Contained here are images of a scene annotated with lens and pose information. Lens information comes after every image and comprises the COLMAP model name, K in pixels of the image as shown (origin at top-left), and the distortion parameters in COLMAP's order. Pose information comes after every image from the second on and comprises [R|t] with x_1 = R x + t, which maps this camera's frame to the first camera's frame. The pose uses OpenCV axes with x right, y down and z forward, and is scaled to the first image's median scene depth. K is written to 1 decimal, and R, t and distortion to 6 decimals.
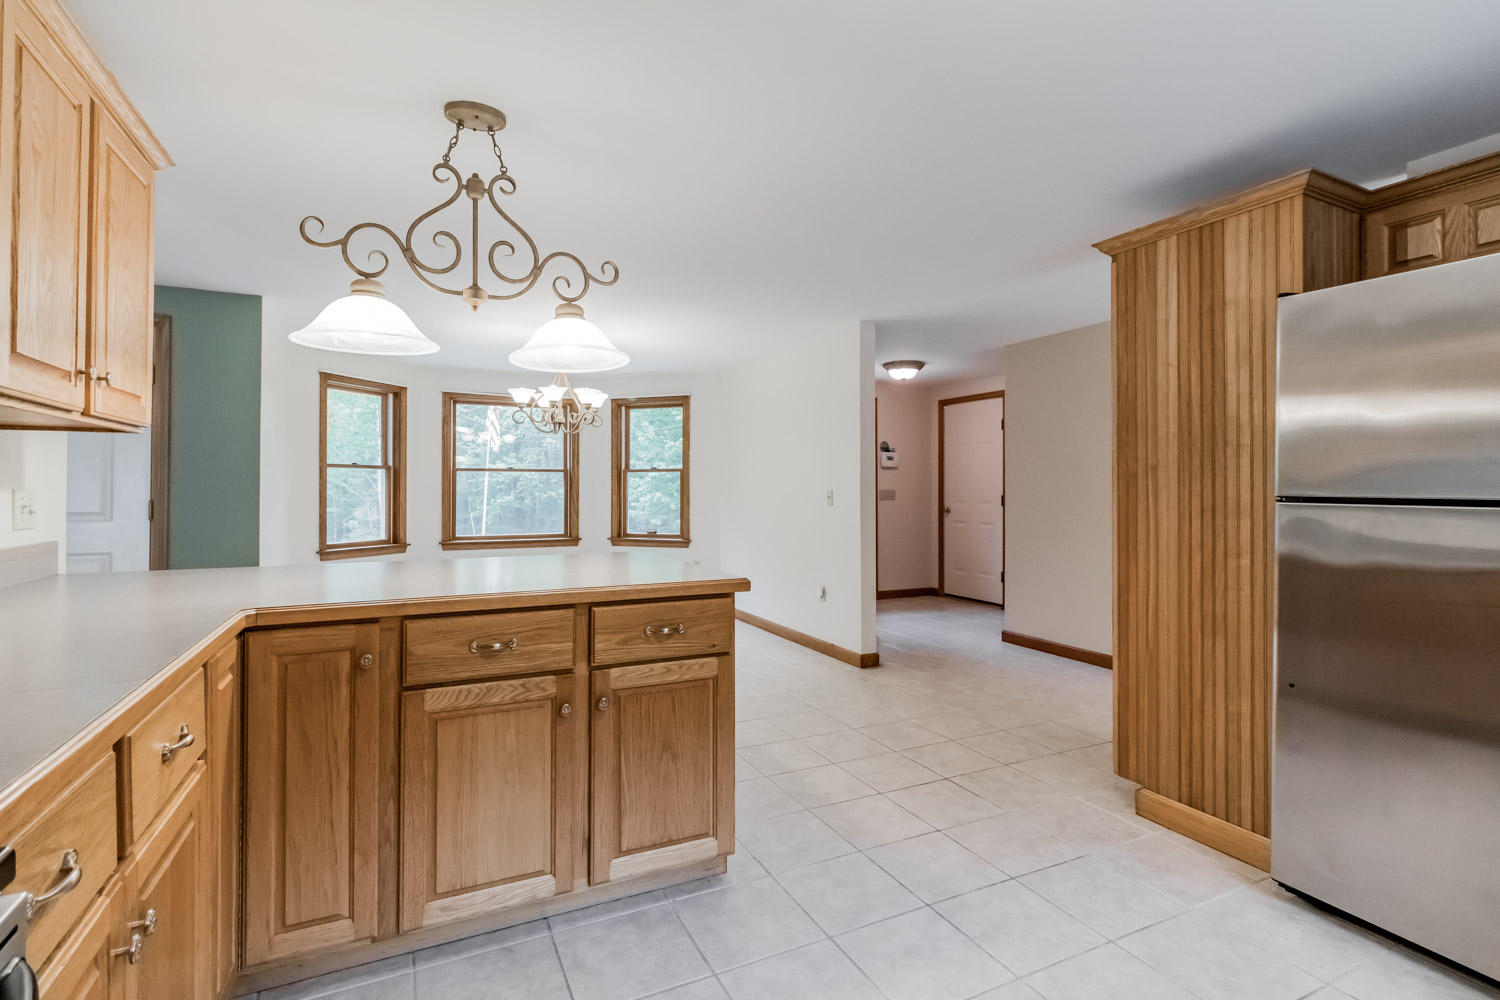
lens RADIAL K [[713.0, 0, 724.7], [0, 713.0, 482.2], [0, 0, 1]] dist [0.003345, -0.000378]
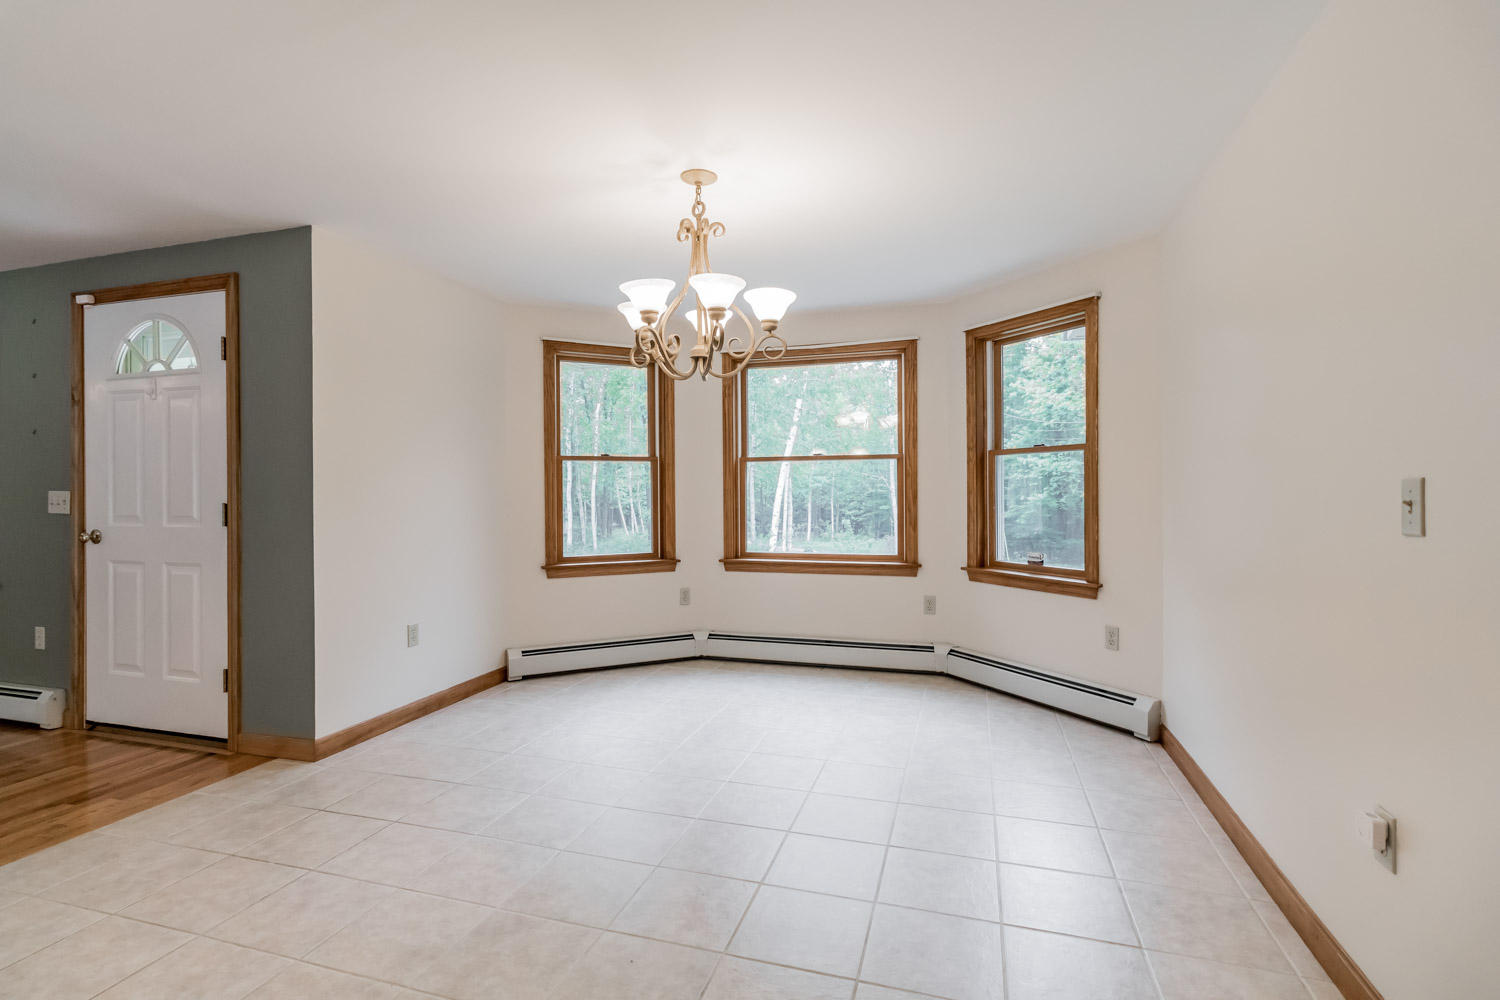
lens RADIAL K [[713.0, 0, 724.7], [0, 713.0, 482.2], [0, 0, 1]] dist [0.003345, -0.000378]
pose [[0.736412, -0.013278, -0.676403, 0.096502], [0.015280, 0.999879, -0.002992, 0.006937], [0.676361, -0.008132, 0.736526, 0.447319]]
